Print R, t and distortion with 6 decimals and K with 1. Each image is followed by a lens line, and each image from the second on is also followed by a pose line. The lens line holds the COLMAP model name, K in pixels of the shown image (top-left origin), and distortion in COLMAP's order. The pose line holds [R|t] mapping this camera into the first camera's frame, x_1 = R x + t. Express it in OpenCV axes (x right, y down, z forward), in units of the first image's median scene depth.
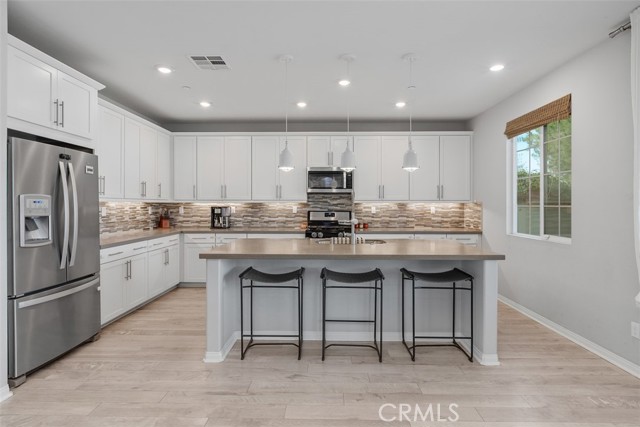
lens RADIAL K [[336.5, 0, 320.5], [0, 336.5, 206.1], [0, 0, 1]] dist [-0.003693, -0.000212]
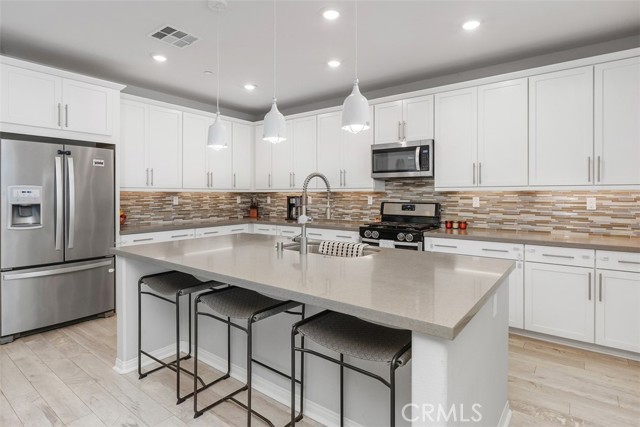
lens RADIAL K [[336.5, 0, 317.9], [0, 336.5, 195.7], [0, 0, 1]] dist [-0.003693, -0.000212]
pose [[0.801797, 0.001149, -0.597596, 0.352416], [-0.001089, 0.999999, 0.000462, -0.000558], [0.597596, 0.000280, 0.801797, 0.339048]]
